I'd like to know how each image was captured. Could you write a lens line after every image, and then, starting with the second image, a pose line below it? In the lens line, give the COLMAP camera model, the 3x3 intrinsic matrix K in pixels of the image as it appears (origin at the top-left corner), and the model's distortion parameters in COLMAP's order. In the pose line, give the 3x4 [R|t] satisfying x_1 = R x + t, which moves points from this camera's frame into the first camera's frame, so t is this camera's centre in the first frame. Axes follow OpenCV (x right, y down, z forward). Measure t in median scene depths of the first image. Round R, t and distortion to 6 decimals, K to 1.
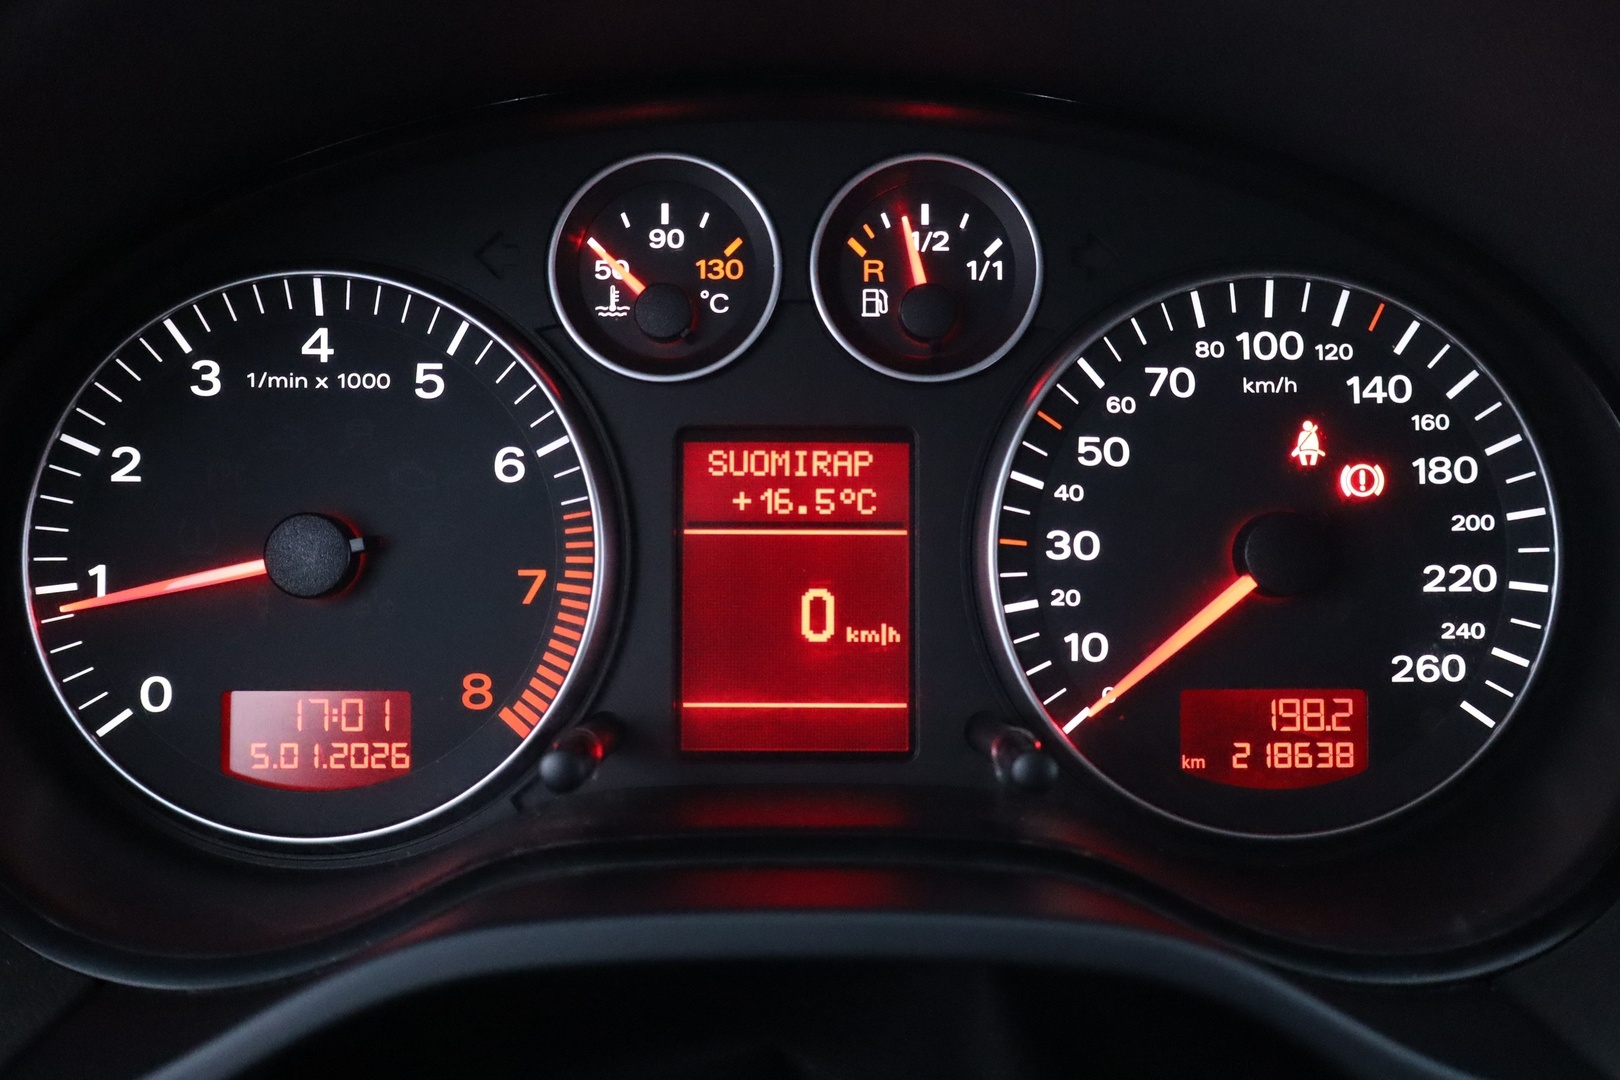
lens RADIAL K [[1754.5, 0, 810.7], [0, 1754.5, 539.6], [0, 0, 1]] dist [-0.004103, 0.000000]
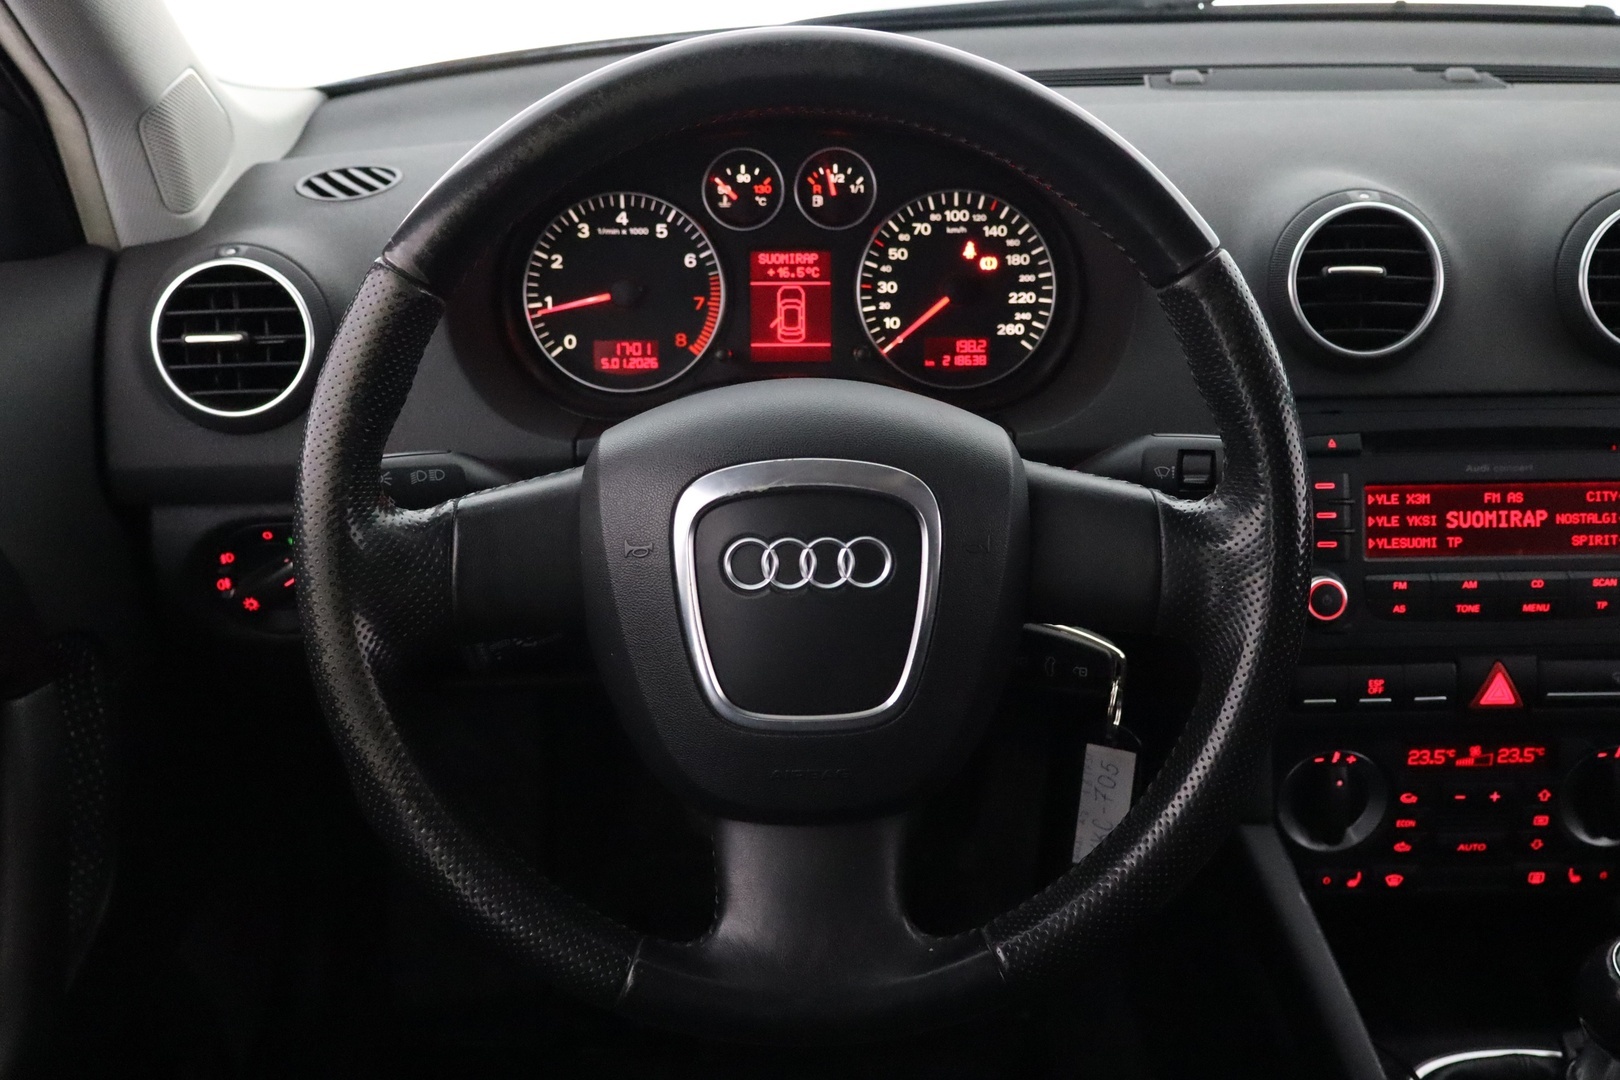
lens RADIAL K [[1754.5, 0, 806.0], [0, 1754.5, 536.2], [0, 0, 1]] dist [-0.004103, 0.000000]
pose [[0.999853, -0.010433, 0.013637, -0.026799], [0.008417, 0.990070, 0.140326, 0.002664], [-0.014966, -0.140191, 0.990011, -1.894264]]
